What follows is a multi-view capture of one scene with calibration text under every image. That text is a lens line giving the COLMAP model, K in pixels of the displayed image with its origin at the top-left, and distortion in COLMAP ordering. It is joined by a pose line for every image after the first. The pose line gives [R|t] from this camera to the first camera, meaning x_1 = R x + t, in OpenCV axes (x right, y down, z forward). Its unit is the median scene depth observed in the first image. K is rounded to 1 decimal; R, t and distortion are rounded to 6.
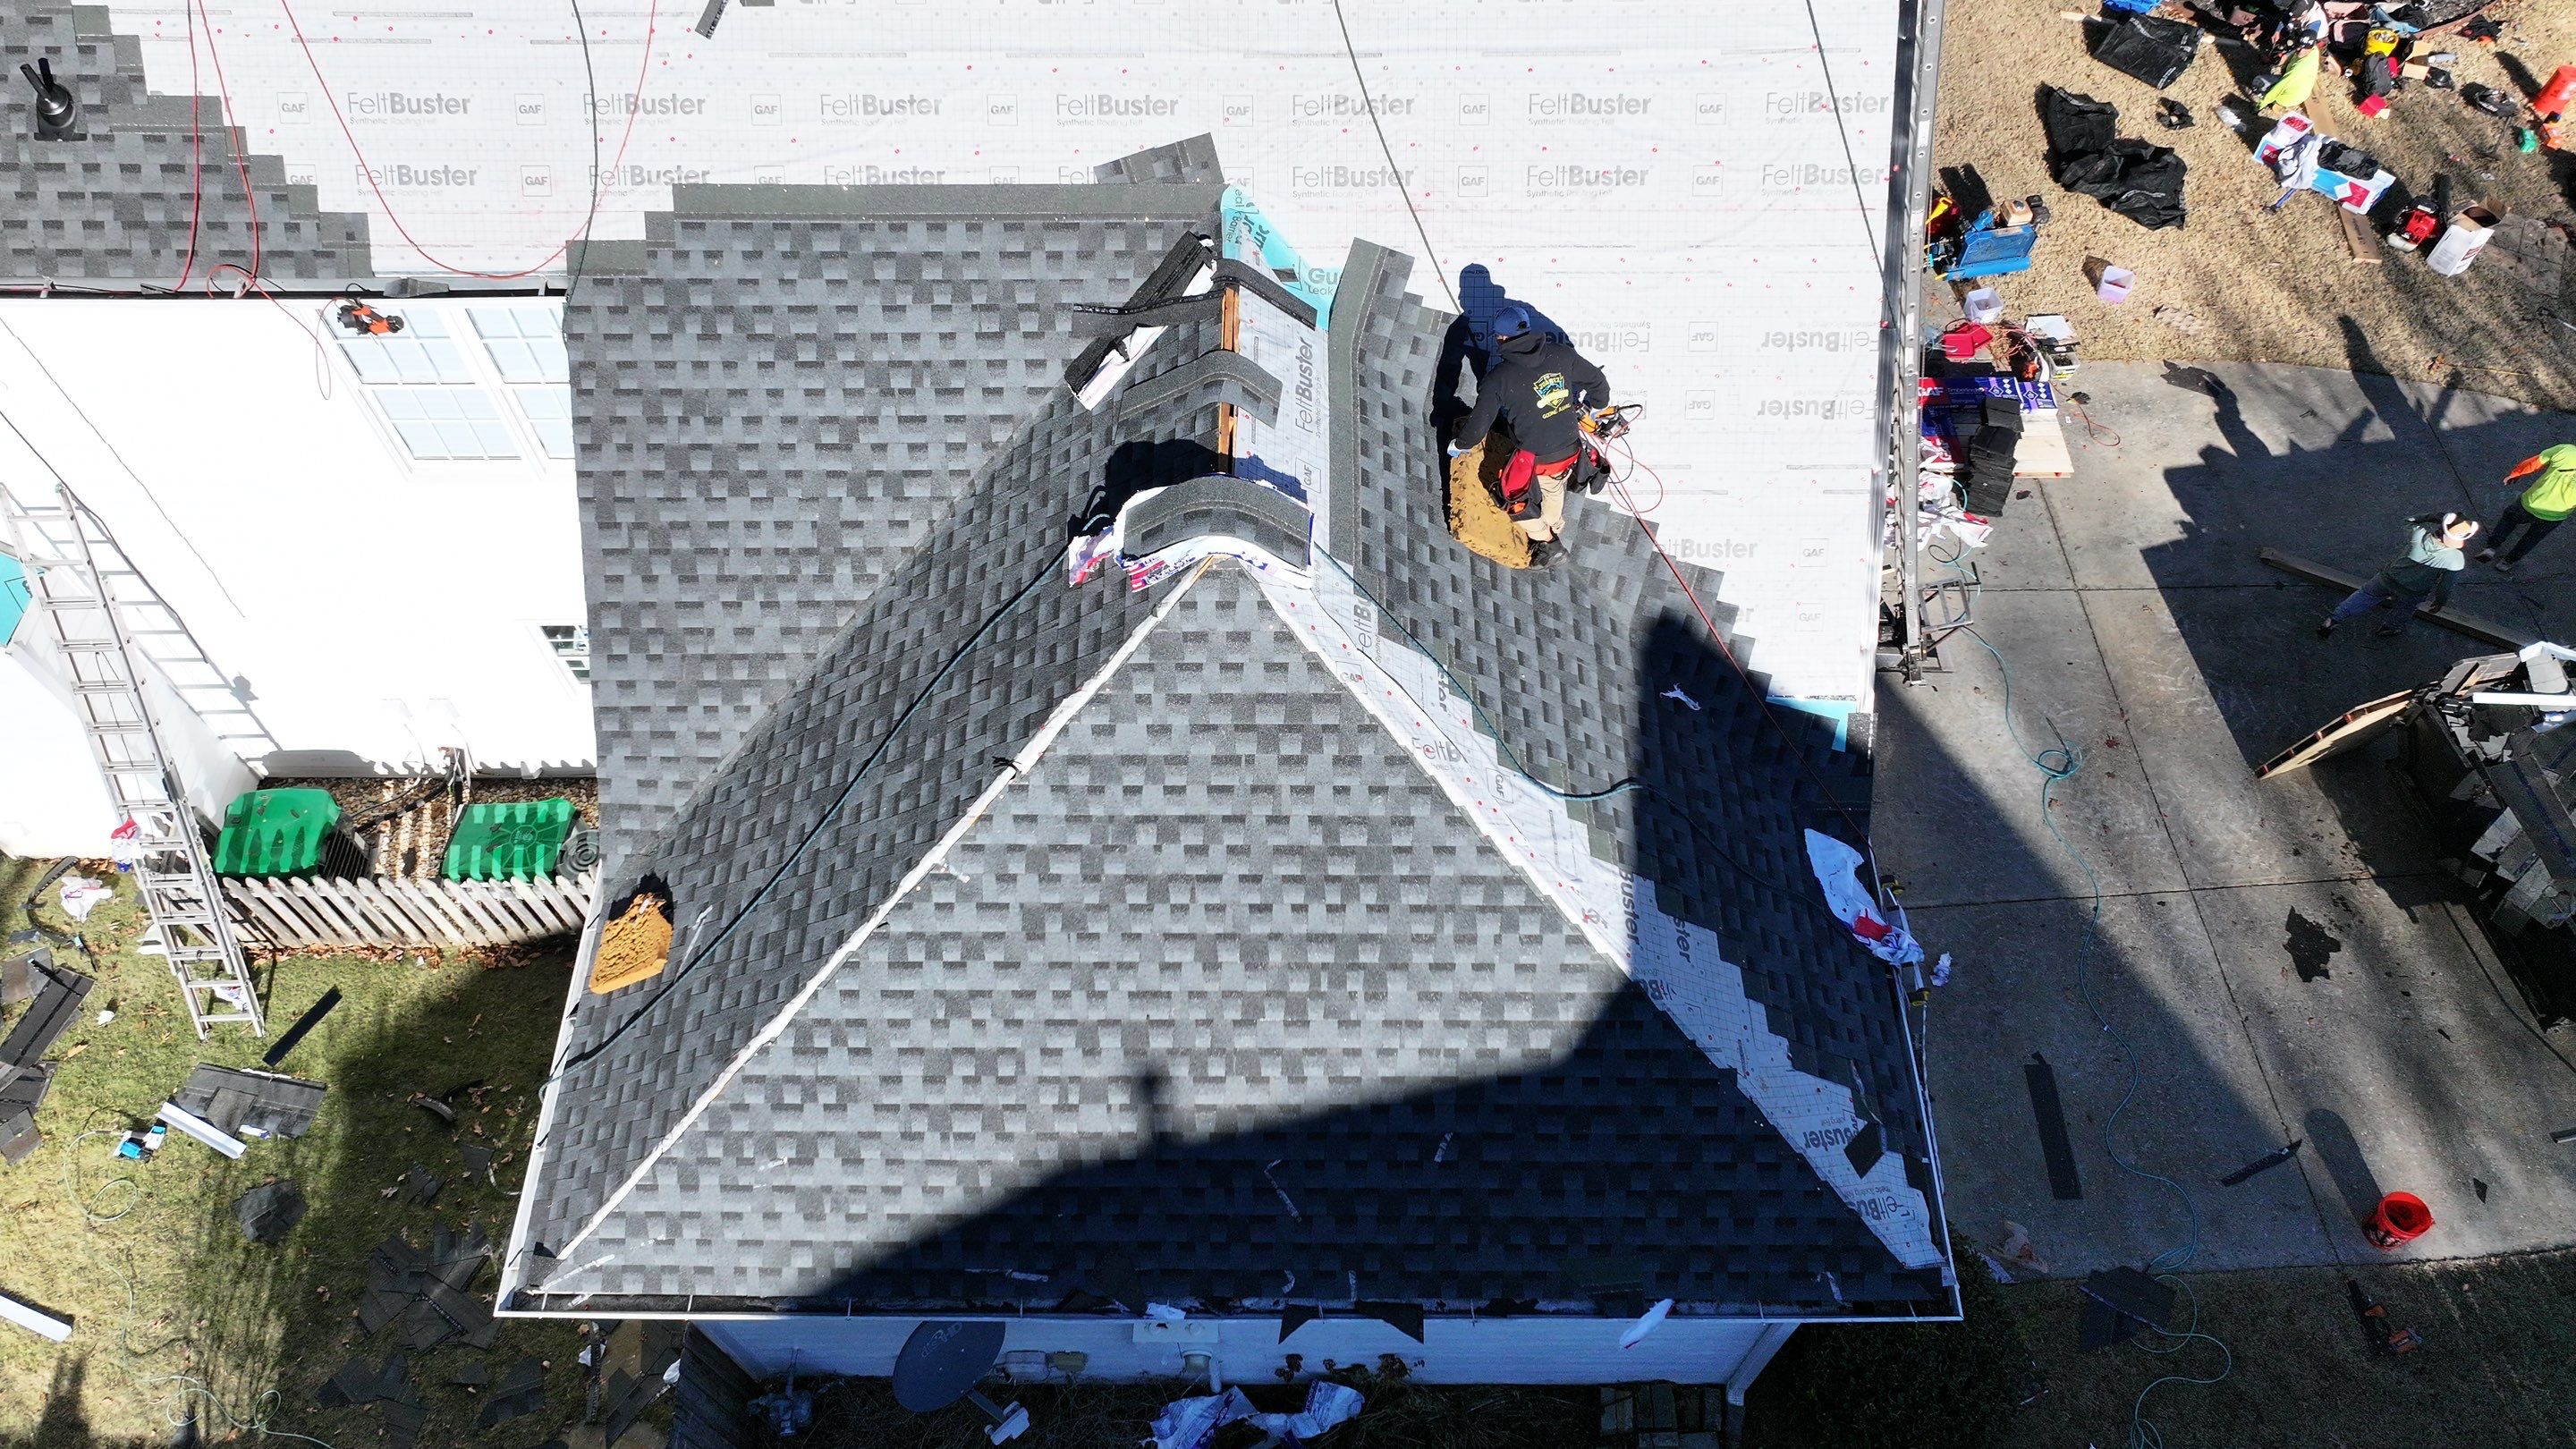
lens RADIAL K [[1817.2, 0, 1298.3], [0, 1817.2, 703.3], [0, 0, 1]] dist [0.008040, 0.010014]
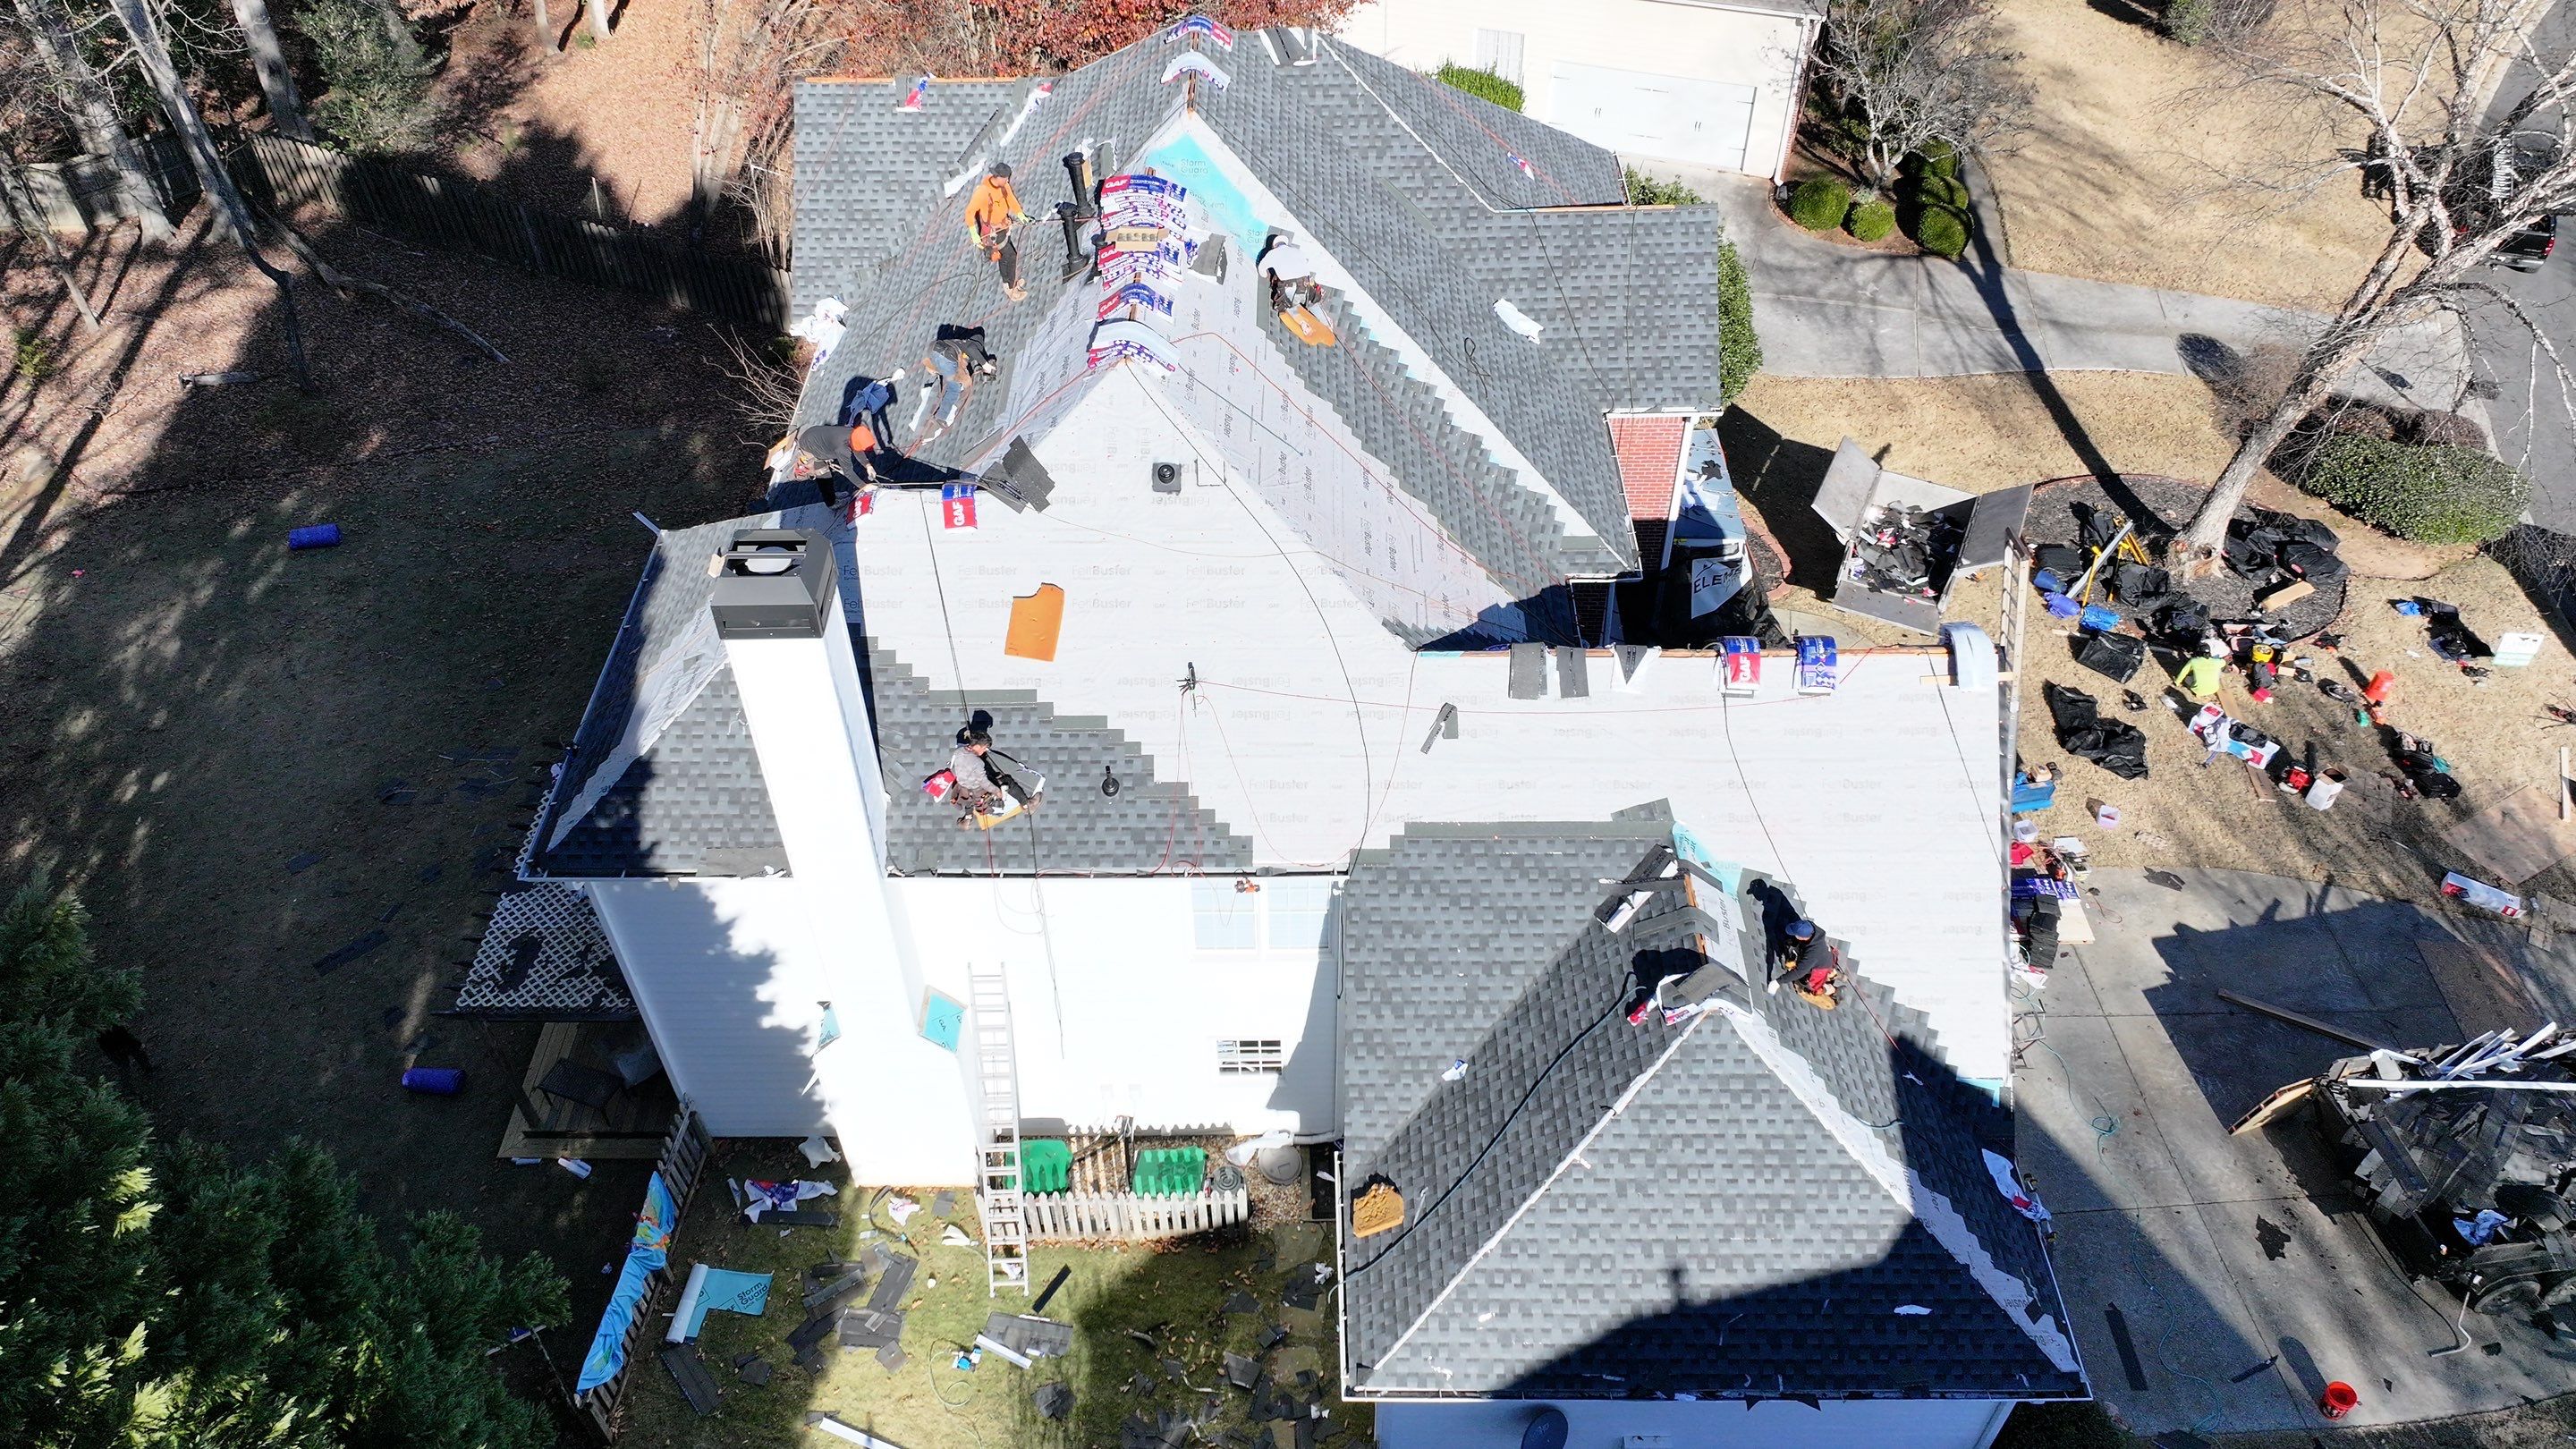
lens RADIAL K [[1817.2, 0, 1298.3], [0, 1817.2, 703.3], [0, 0, 1]] dist [0.008040, 0.010014]
pose [[0.999997, -0.001761, 0.001535, -0.355905], [0.002056, 0.975449, -0.220215, 0.026240], [-0.001109, 0.220218, 0.975450, -0.779883]]
